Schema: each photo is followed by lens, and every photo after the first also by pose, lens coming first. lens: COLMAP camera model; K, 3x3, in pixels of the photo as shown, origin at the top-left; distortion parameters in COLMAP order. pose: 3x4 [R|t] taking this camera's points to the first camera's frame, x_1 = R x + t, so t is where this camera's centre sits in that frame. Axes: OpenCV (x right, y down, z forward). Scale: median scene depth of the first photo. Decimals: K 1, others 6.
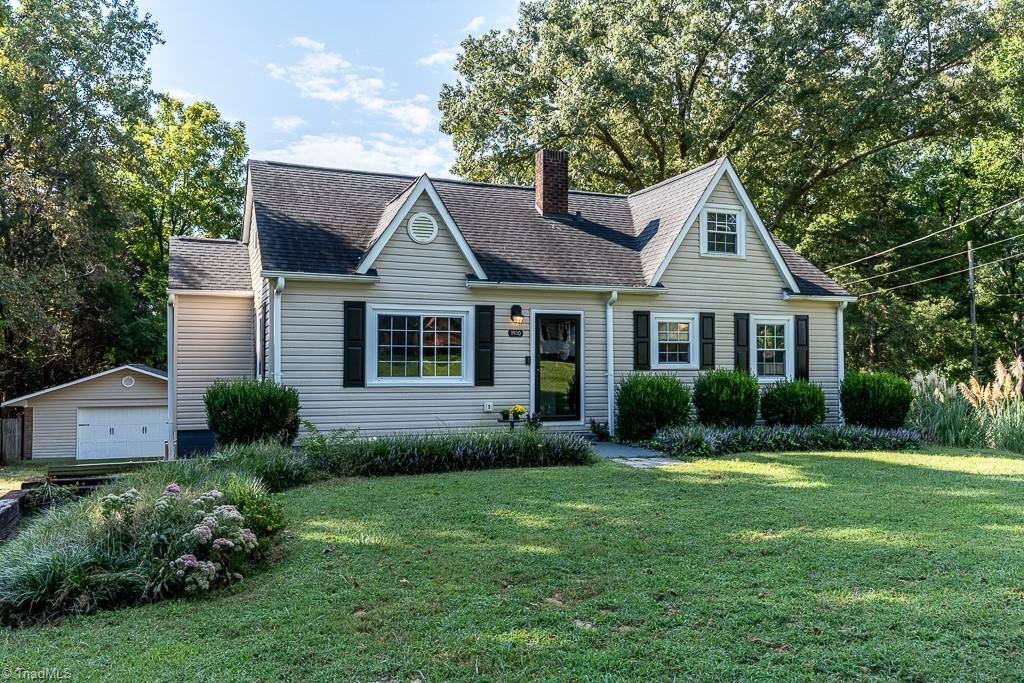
lens RADIAL K [[798.0, 0, 513.1], [0, 798.0, 326.8], [0, 0, 1]] dist [0.008984, 0.000413]
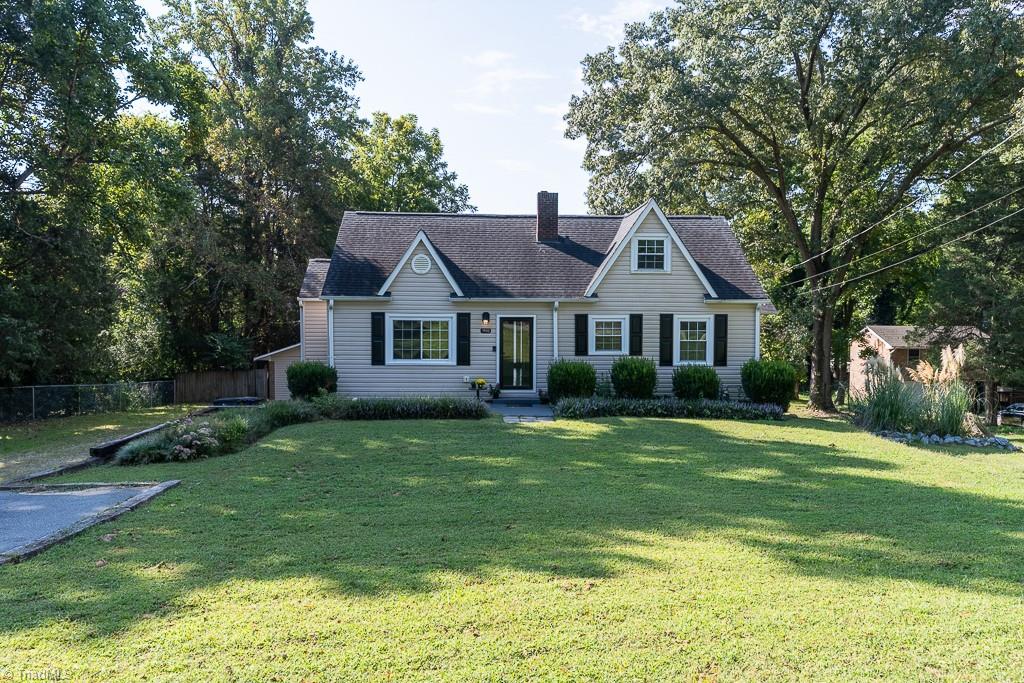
lens RADIAL K [[798.0, 0, 513.1], [0, 798.0, 326.8], [0, 0, 1]] dist [0.008984, 0.000413]
pose [[0.944722, 0.010067, -0.327717, 0.524389], [0.011476, 0.997901, 0.063734, -0.091183], [0.327671, -0.063972, 0.942624, -0.384895]]
